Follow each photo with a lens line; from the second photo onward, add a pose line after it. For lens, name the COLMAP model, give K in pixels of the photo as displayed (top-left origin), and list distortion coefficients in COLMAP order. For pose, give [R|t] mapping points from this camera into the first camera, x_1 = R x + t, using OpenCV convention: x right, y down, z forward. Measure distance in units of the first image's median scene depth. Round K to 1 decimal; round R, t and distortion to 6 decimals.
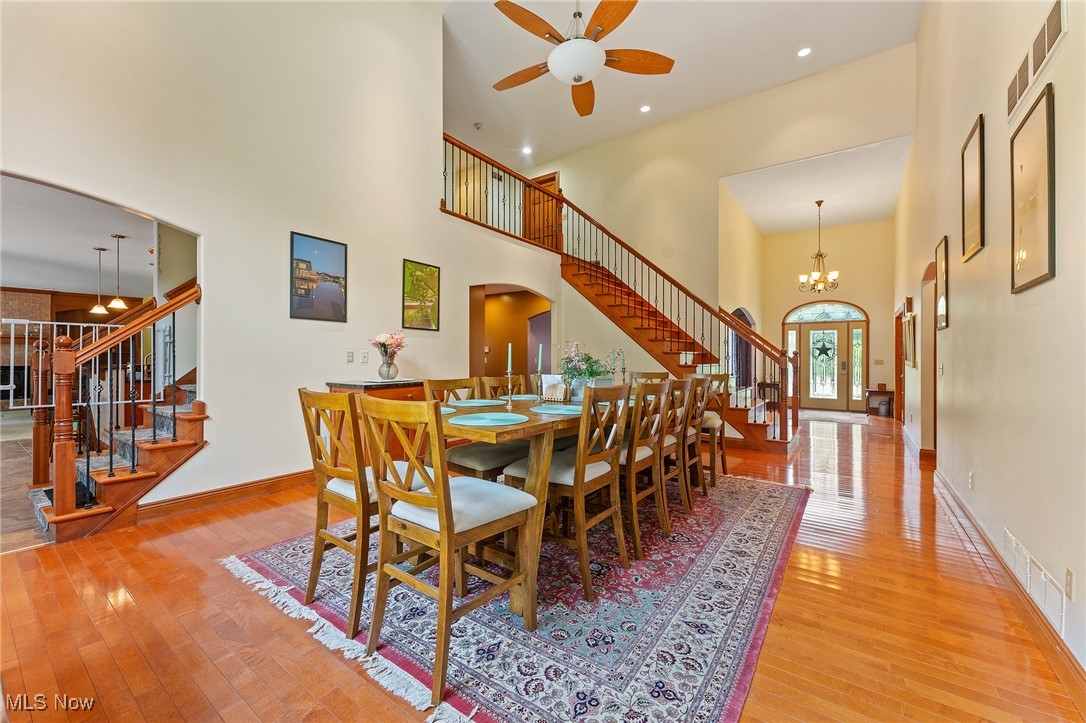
lens RADIAL K [[431.7, 0, 545.9], [0, 431.7, 360.5], [0, 0, 1]] dist [0.000315, 0.000022]
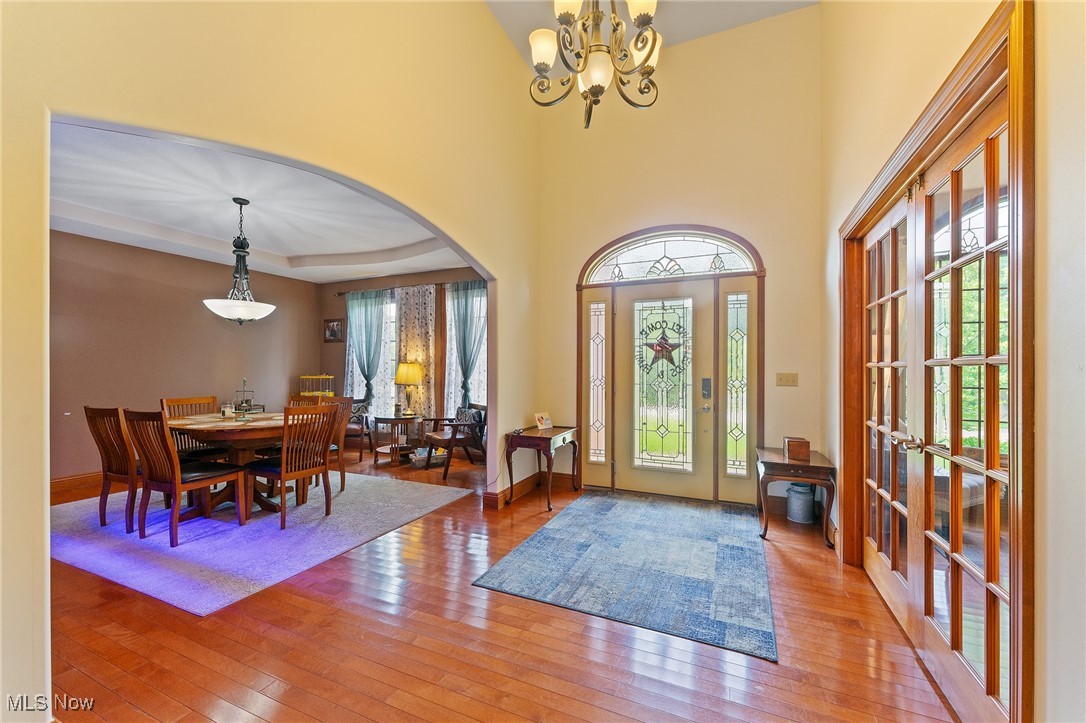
lens RADIAL K [[432.4, 0, 543.4], [0, 432.4, 373.8], [0, 0, 1]] dist [0.000003, -0.000005]
pose [[0.980504, -0.002650, 0.196484, 0.449774], [0.001946, 0.999991, 0.003776, -0.002614], [-0.196492, -0.003320, 0.980500, 0.619649]]
